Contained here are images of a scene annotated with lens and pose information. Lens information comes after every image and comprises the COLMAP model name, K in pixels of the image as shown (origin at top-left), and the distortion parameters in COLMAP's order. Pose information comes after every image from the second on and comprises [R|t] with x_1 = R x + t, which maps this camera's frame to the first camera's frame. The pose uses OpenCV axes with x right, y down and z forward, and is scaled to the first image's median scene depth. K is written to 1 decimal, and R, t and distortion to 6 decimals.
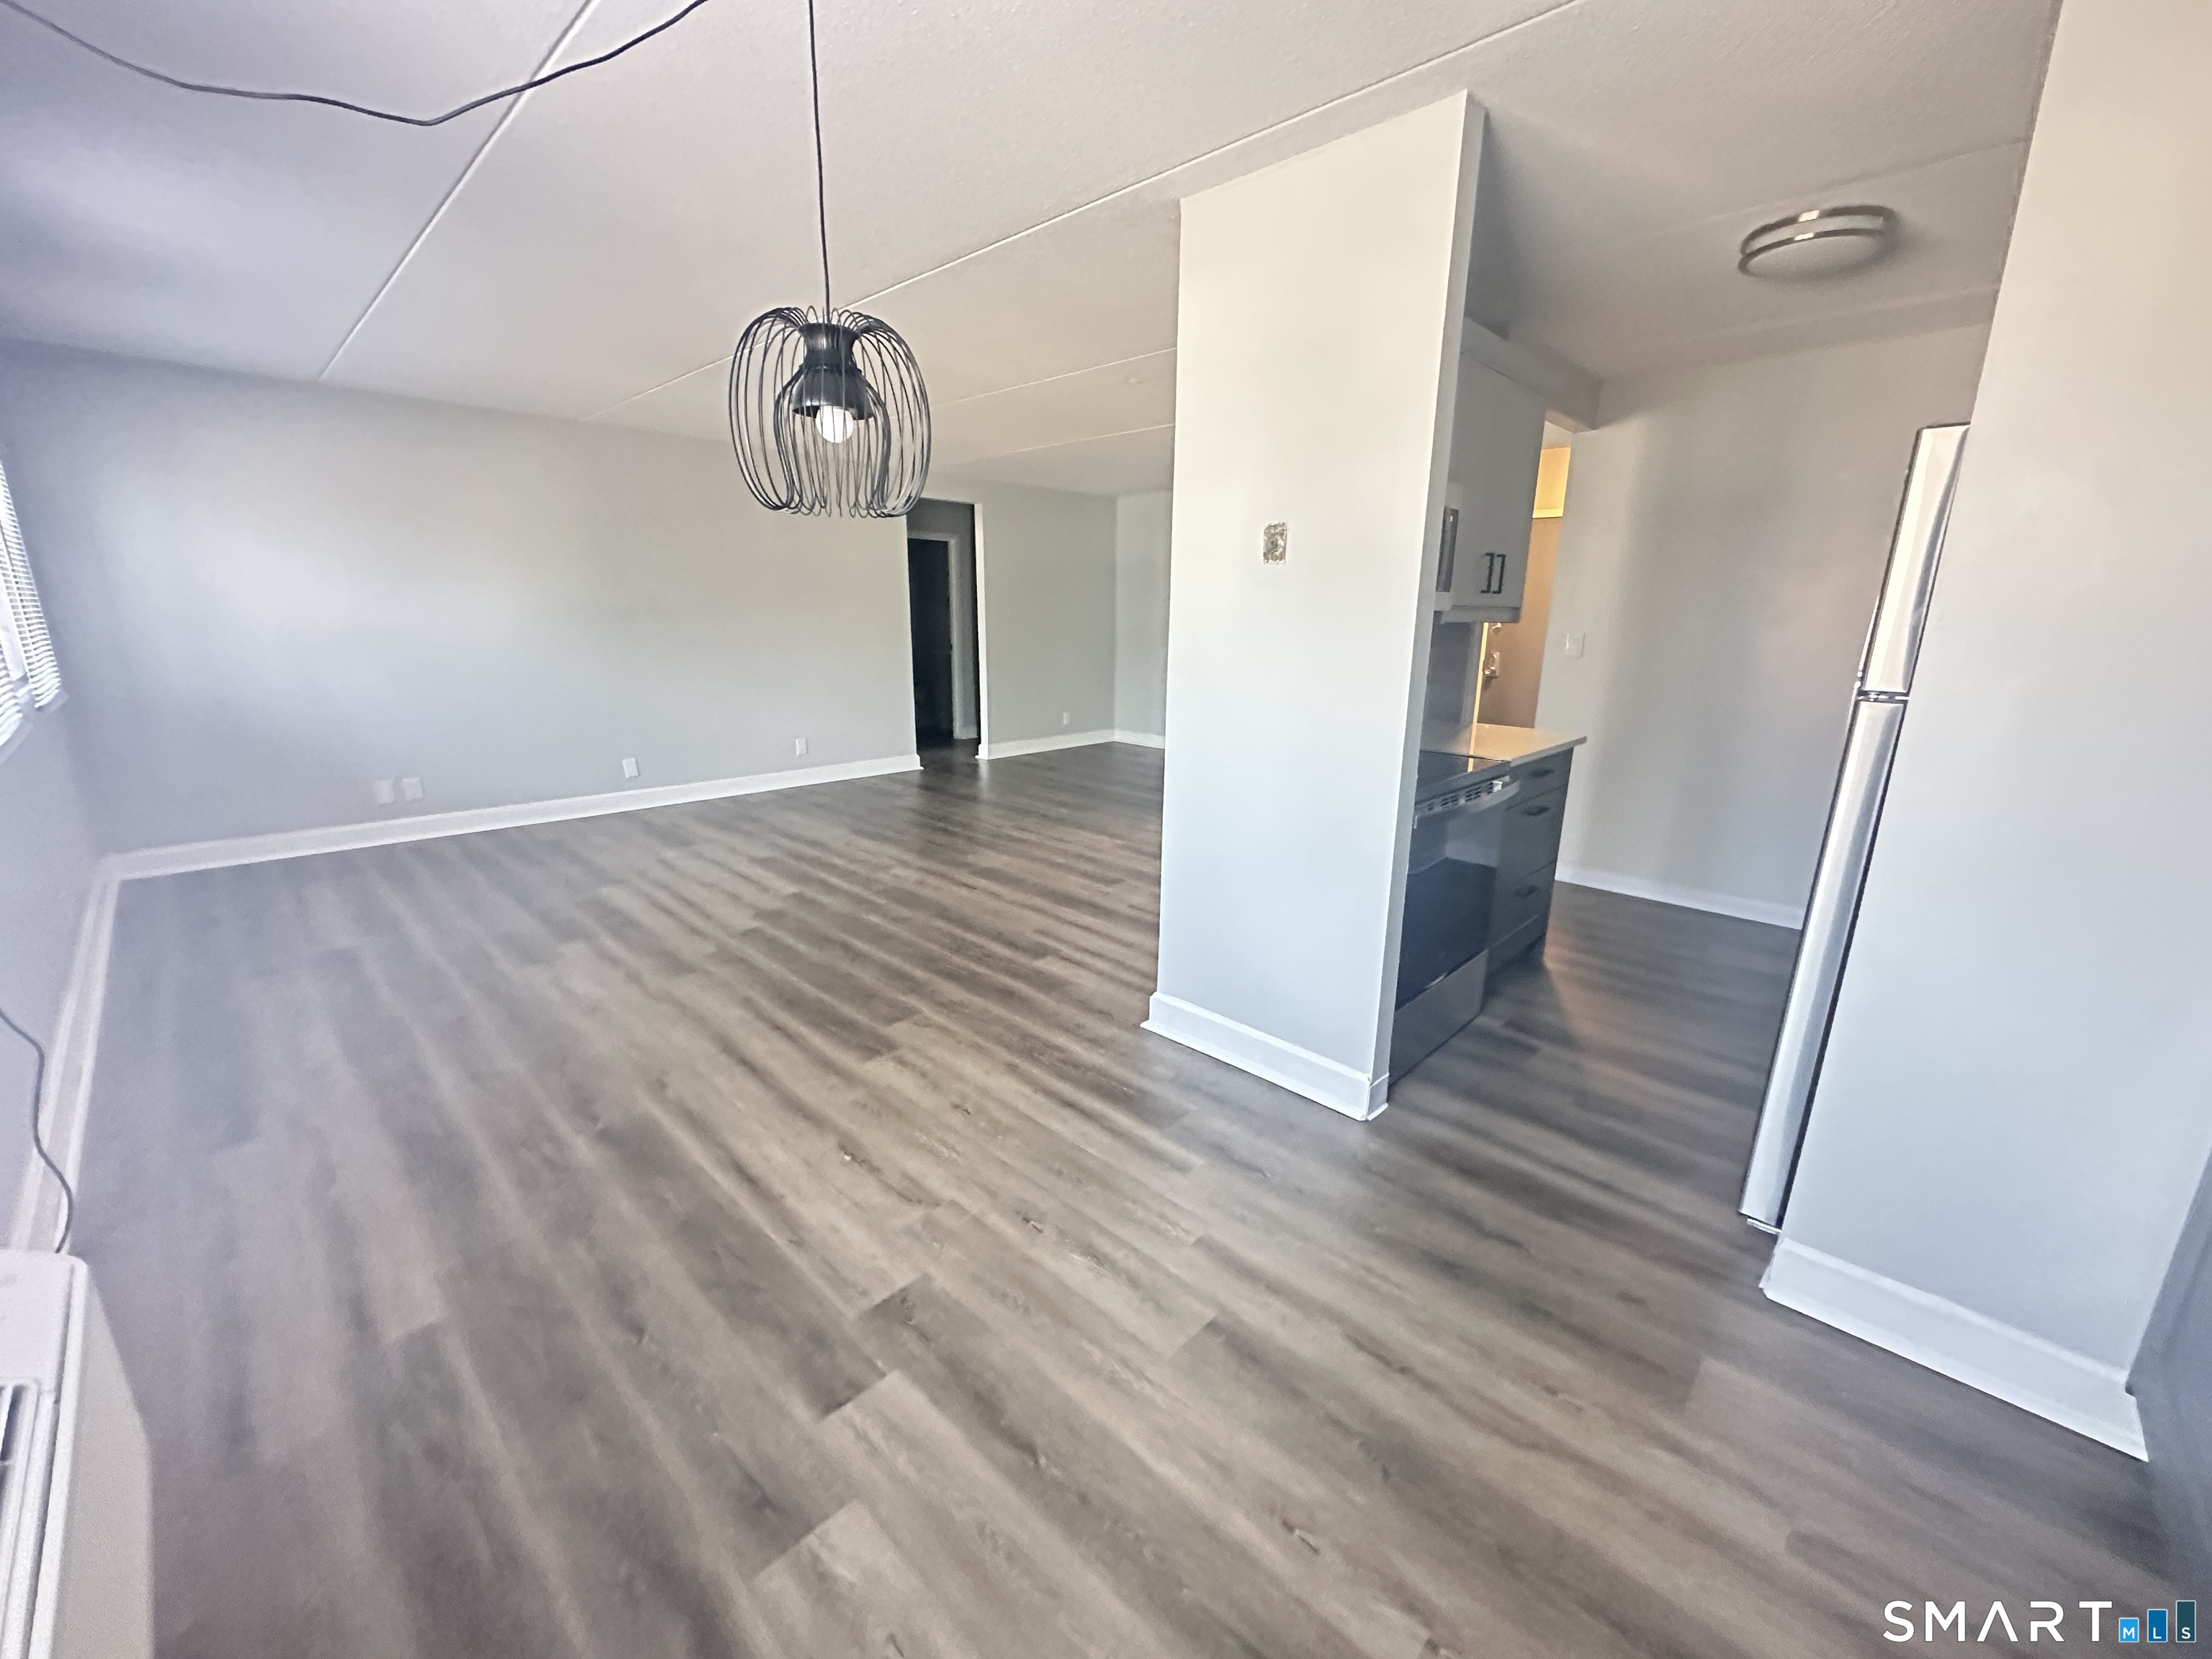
lens RADIAL K [[880.0, 0, 1101.2], [0, 880.0, 829.6], [0, 0, 1]] dist [-0.000393, 0.000264]
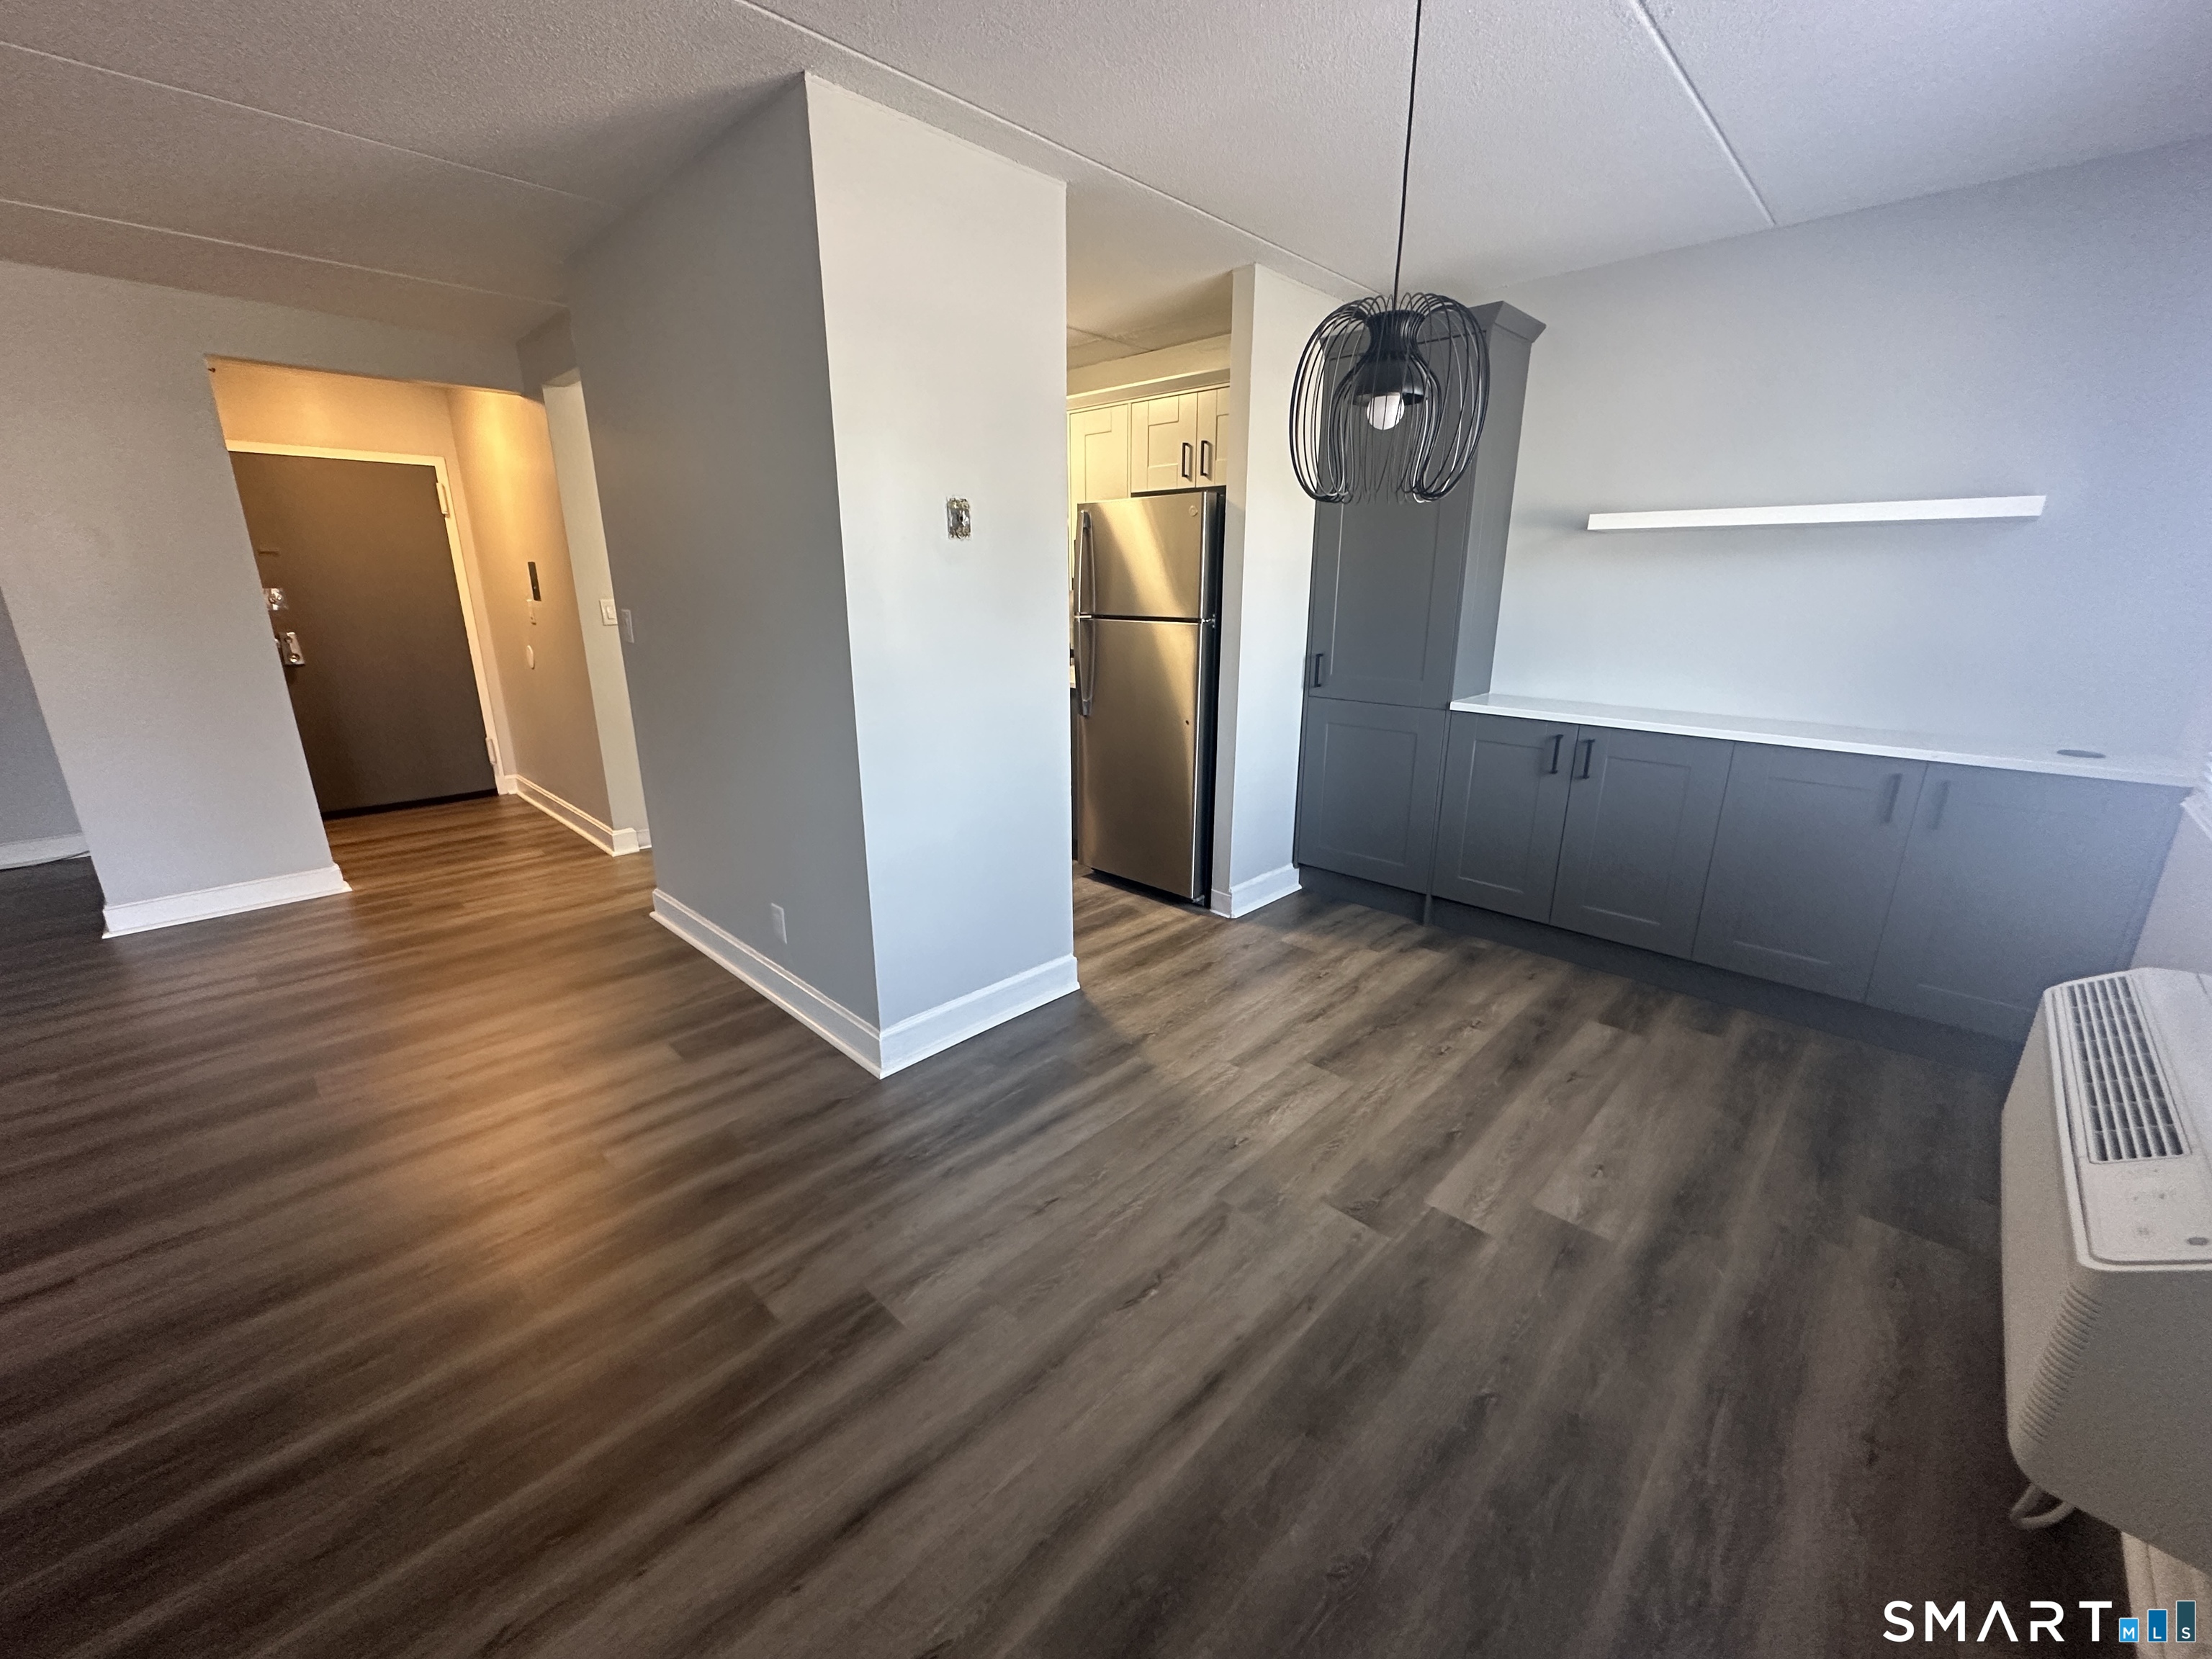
lens RADIAL K [[880.0, 0, 1101.2], [0, 880.0, 829.6], [0, 0, 1]] dist [-0.000393, 0.000264]
pose [[0.007677, -0.290201, 0.956935, -0.926563], [0.242649, 0.928902, 0.279753, -0.248887], [-0.970084, 0.230052, 0.077548, 0.886312]]
